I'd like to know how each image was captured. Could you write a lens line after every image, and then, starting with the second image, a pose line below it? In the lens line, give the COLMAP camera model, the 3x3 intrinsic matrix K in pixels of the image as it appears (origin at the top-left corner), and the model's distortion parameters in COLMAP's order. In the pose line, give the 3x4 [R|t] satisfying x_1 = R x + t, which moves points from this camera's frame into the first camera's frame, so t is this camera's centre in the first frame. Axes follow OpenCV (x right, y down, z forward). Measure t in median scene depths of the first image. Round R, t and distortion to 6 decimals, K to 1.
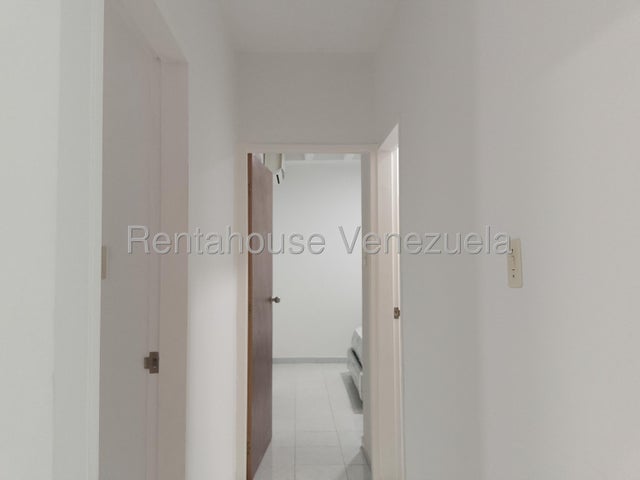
lens RADIAL K [[532.6, 0, 319.6], [0, 532.6, 240.4], [0, 0, 1]] dist [0.087509, -0.144826]
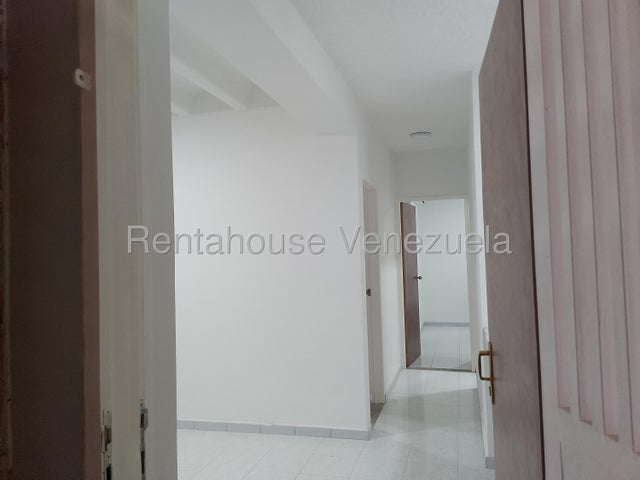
lens RADIAL K [[532.6, 0, 319.9], [0, 532.6, 240.0], [0, 0, 1]] dist [0.087509, -0.144826]
pose [[0.955771, -0.034663, -0.292063, 0.128024], [0.038082, 0.999256, 0.006025, -0.037729], [0.291637, -0.016881, 0.956380, -0.812706]]
